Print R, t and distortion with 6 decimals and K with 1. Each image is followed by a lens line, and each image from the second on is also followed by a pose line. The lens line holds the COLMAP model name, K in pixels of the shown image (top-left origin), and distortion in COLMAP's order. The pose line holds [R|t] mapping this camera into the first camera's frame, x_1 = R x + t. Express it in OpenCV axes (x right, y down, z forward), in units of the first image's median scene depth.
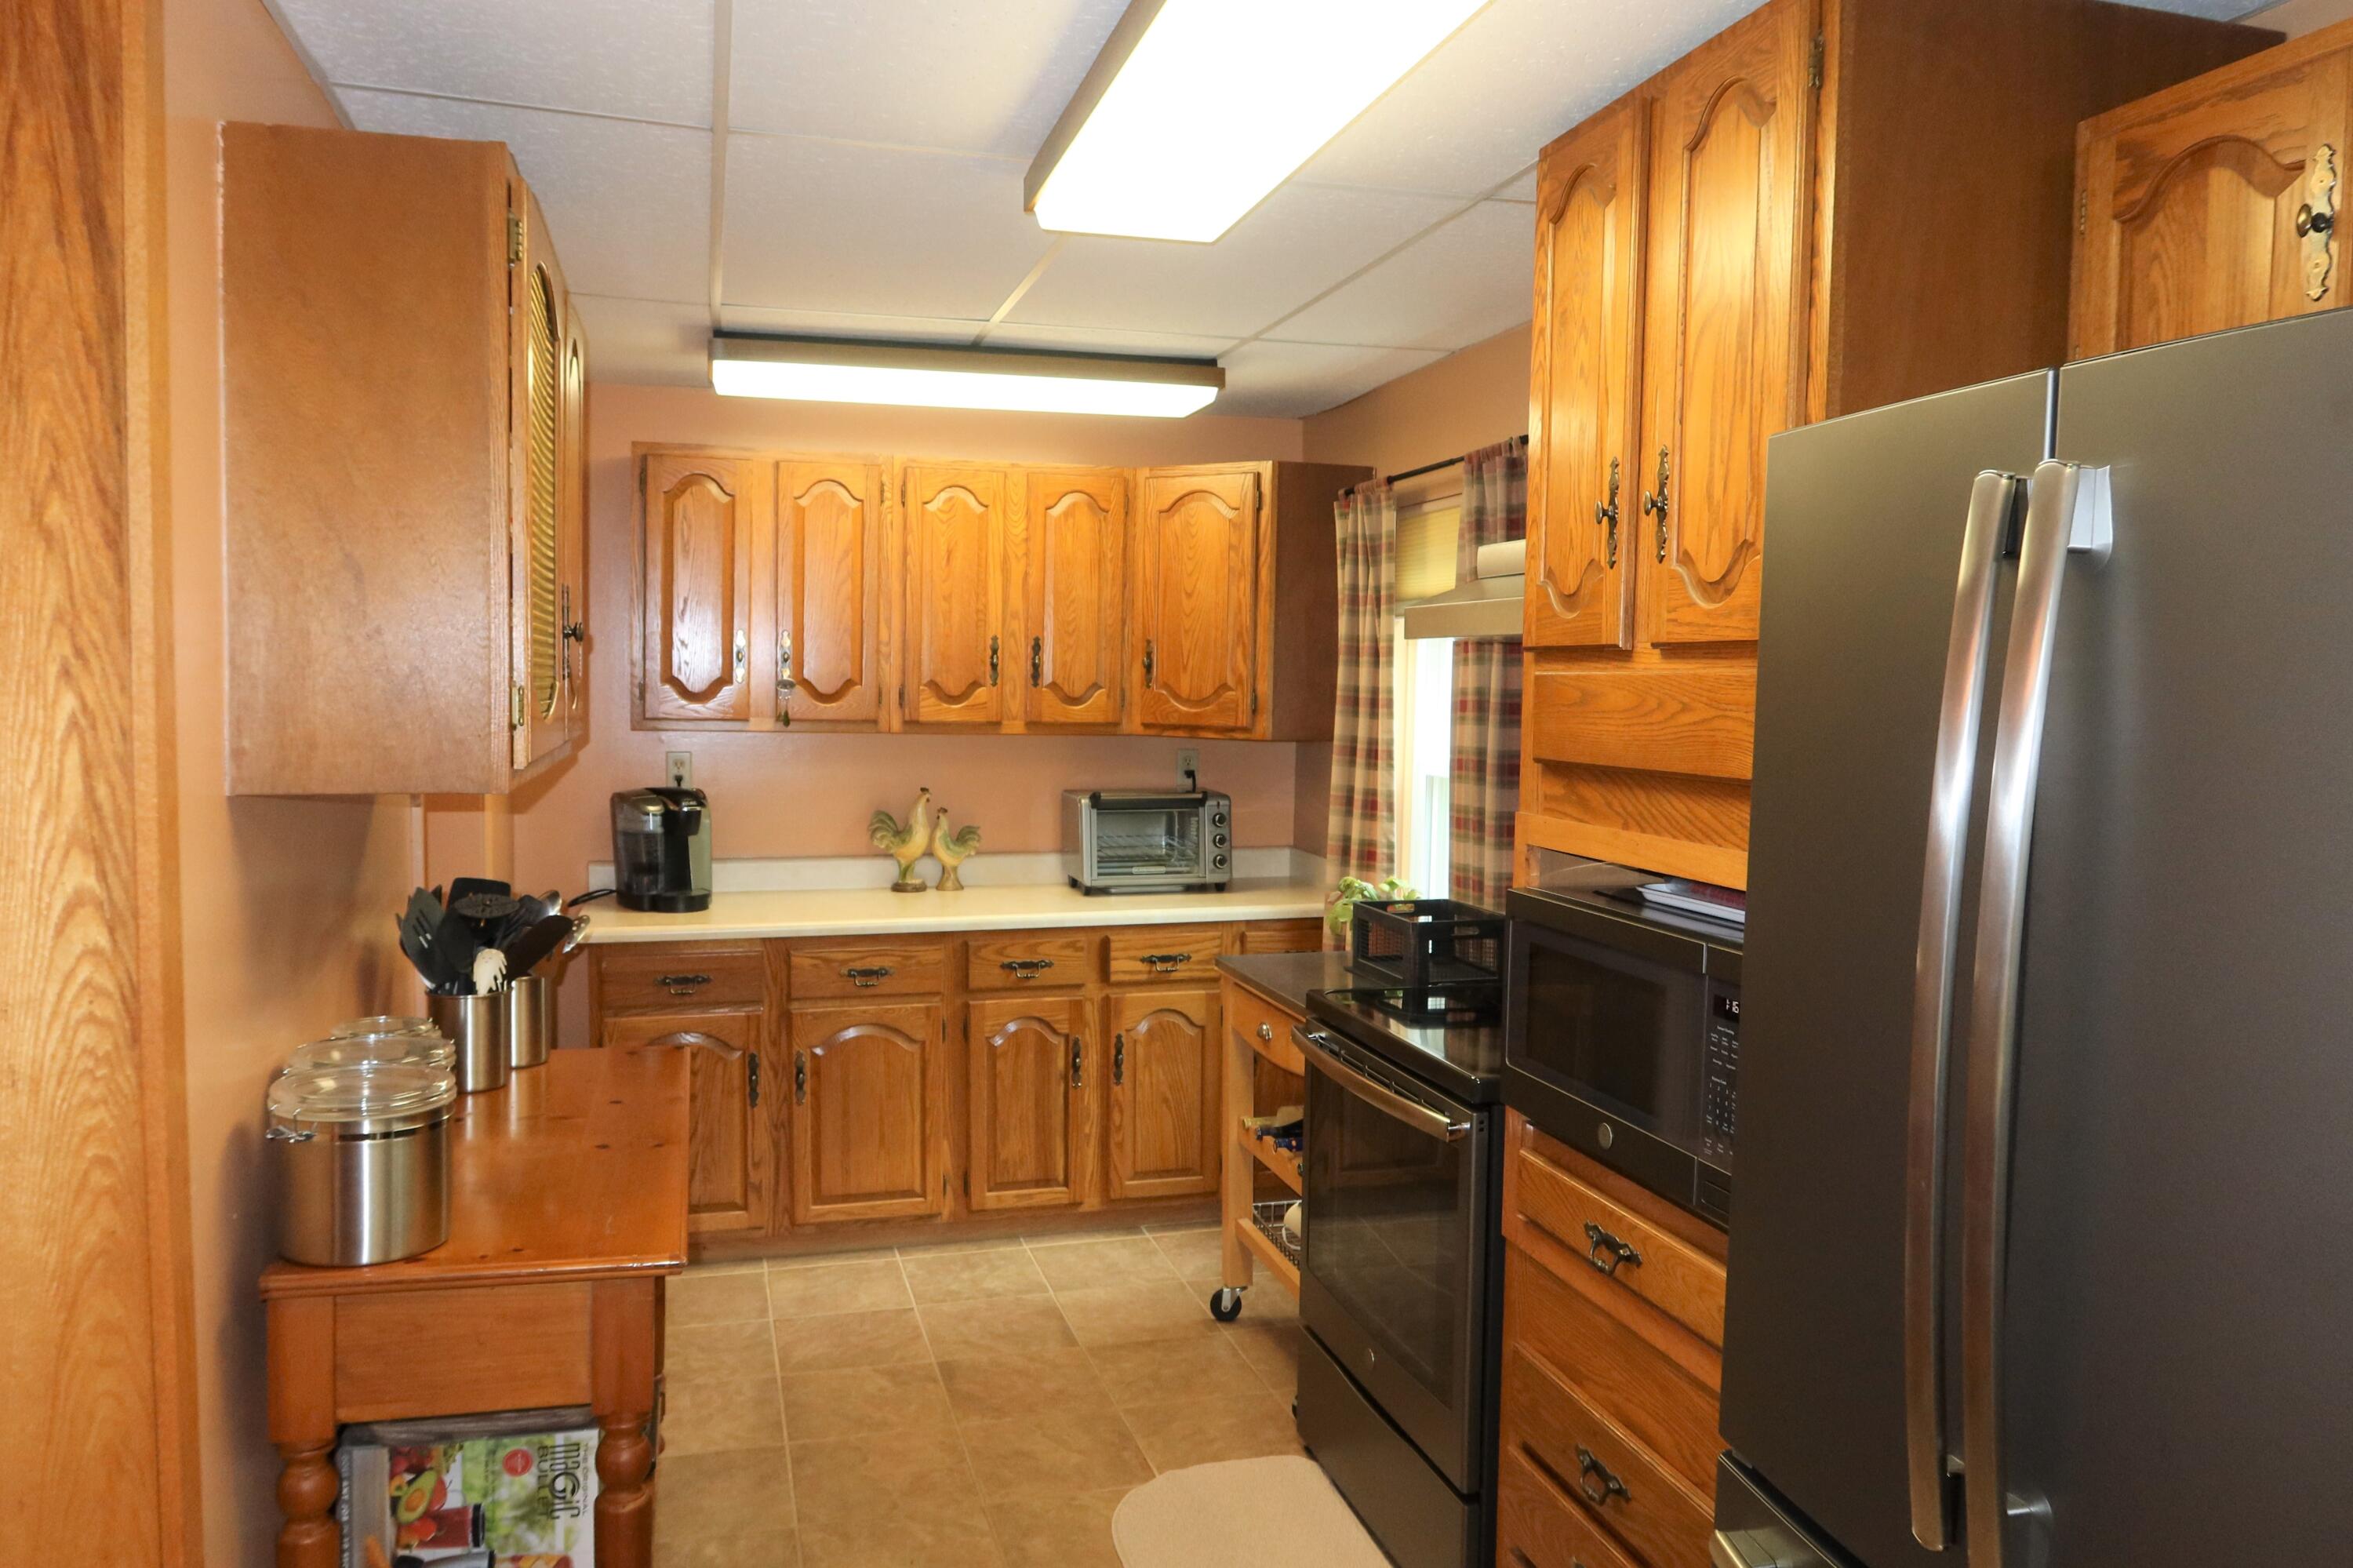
lens RADIAL K [[1706.2, 0, 1224.9], [0, 1706.2, 787.3], [0, 0, 1]] dist [-0.040258, -0.002475]
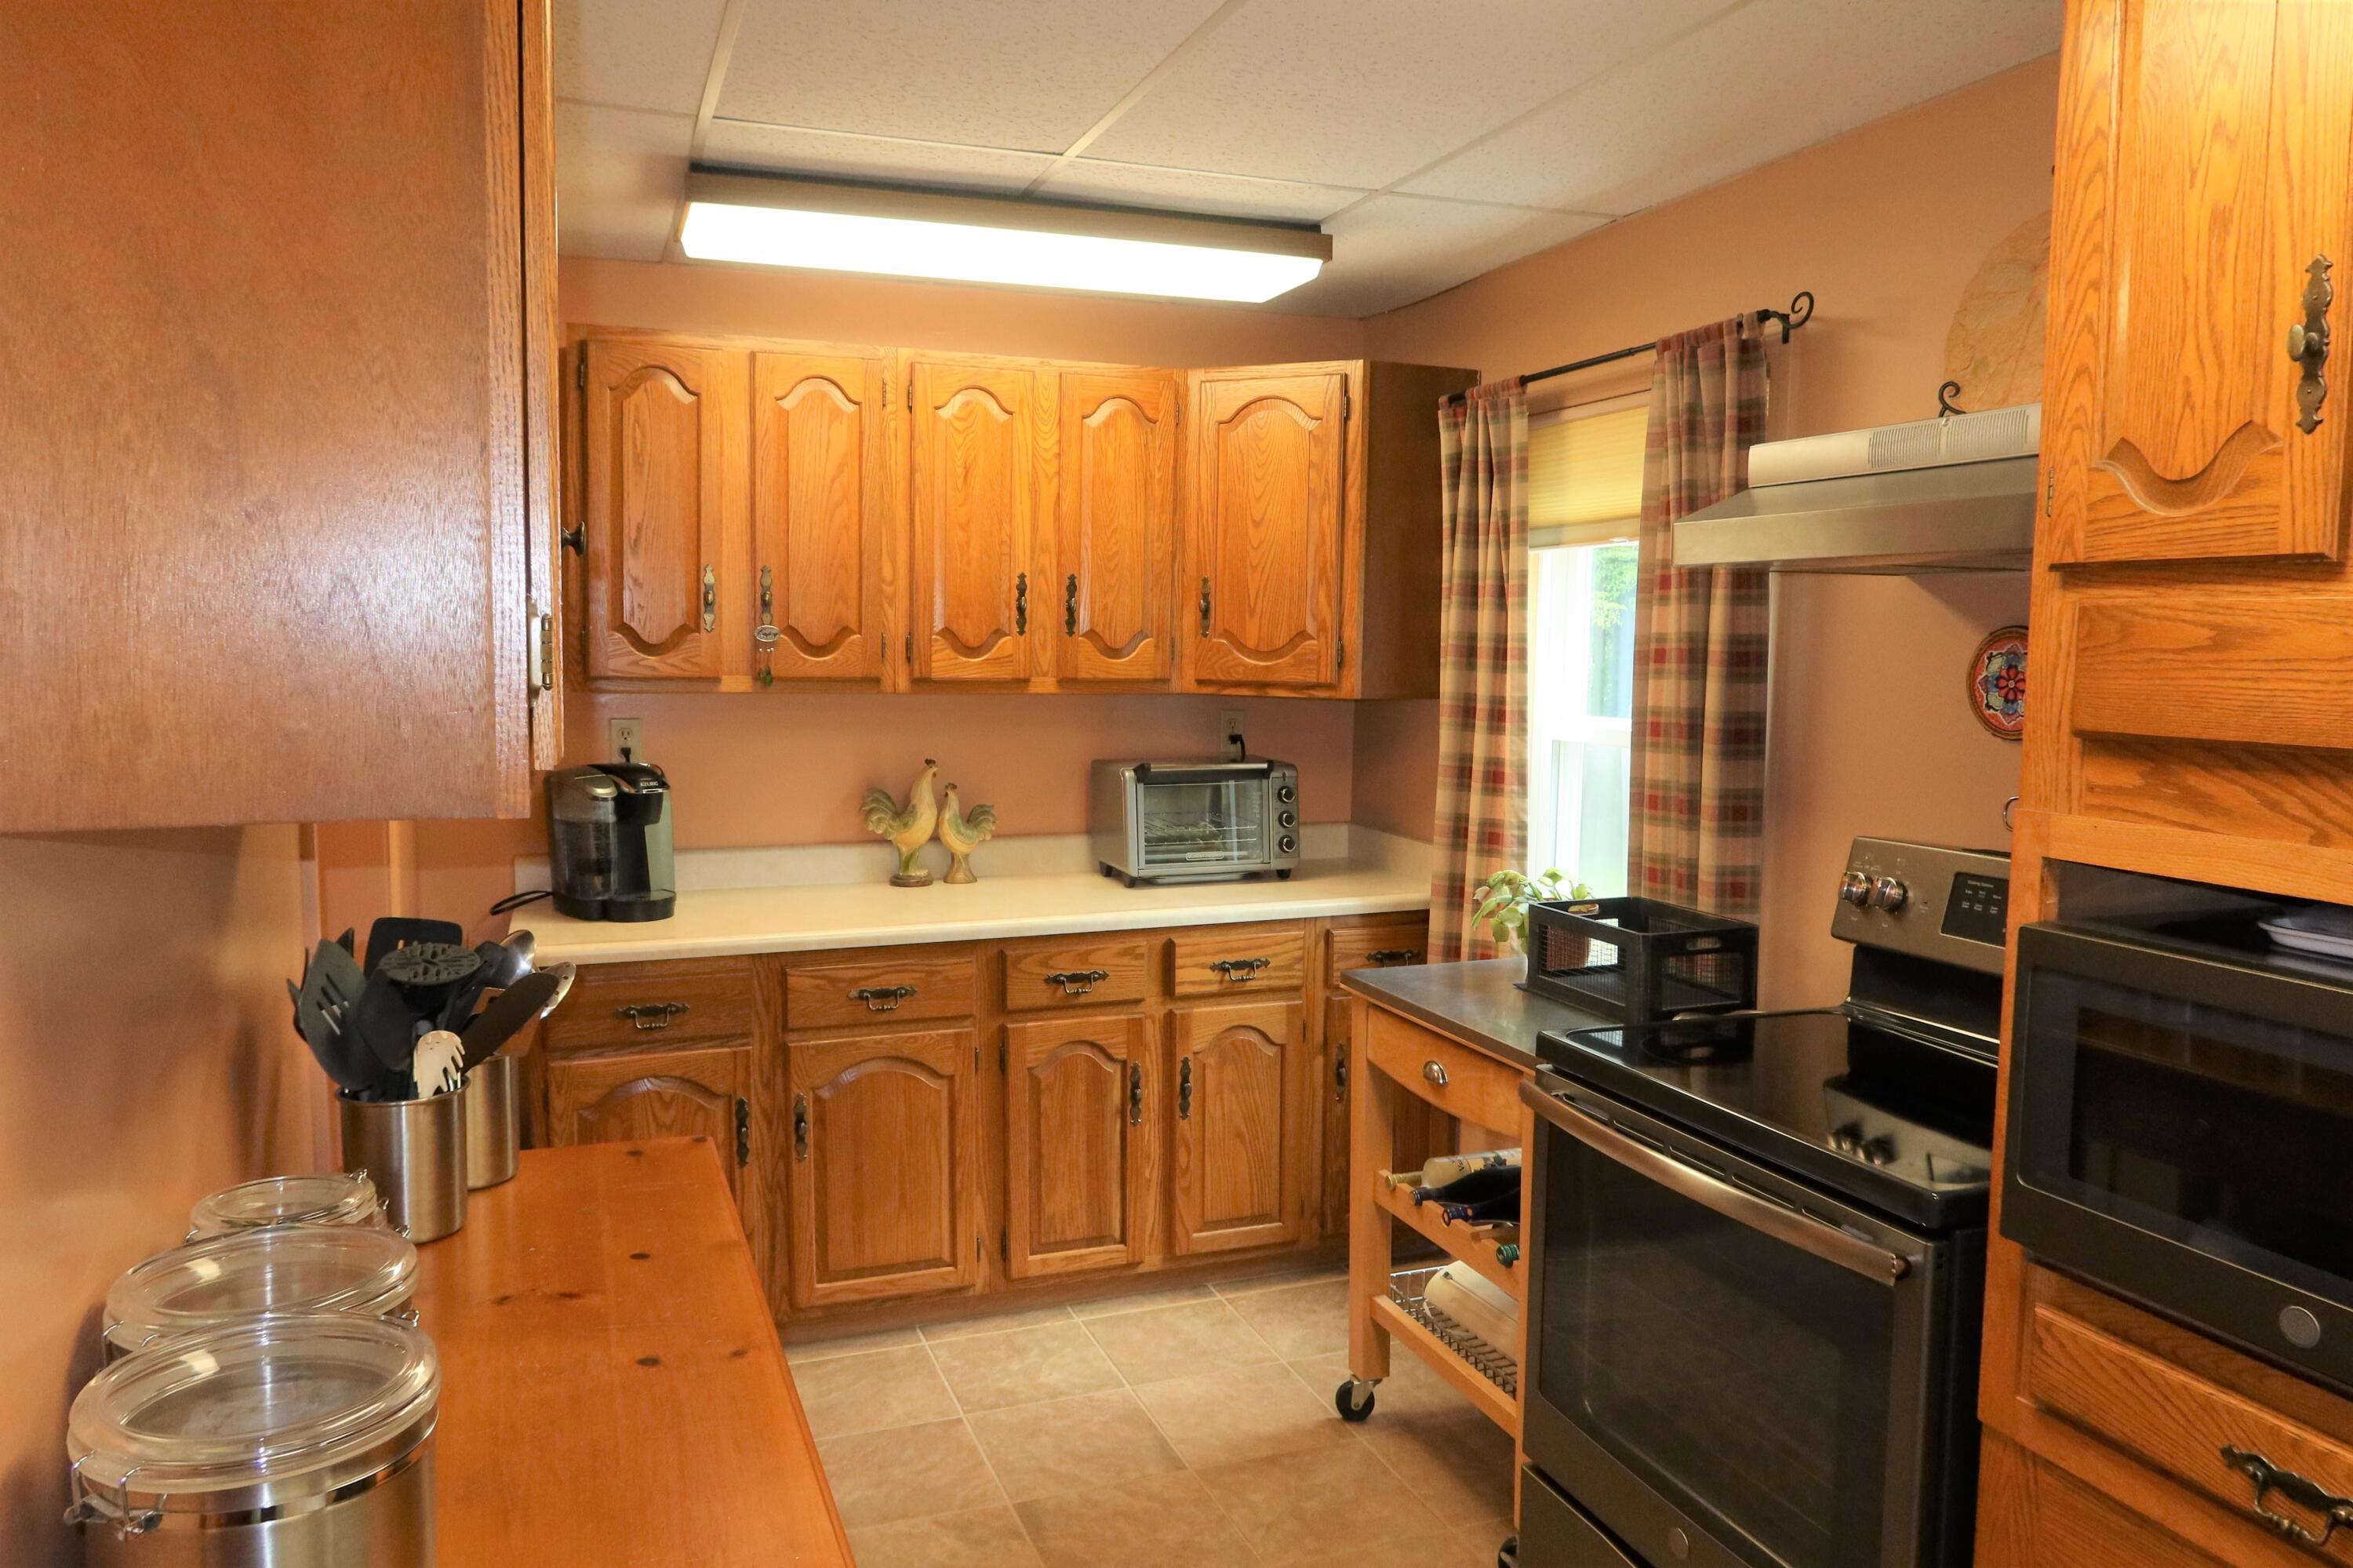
lens RADIAL K [[1637.4, 0, 1212.0], [0, 1637.4, 784.2], [0, 0, 1]] dist [-0.043343, 0.005193]
pose [[0.996403, -0.010616, 0.084074, -0.118379], [0.008357, 0.999596, 0.027176, -0.008952], [-0.084329, -0.026376, 0.996089, 0.223354]]
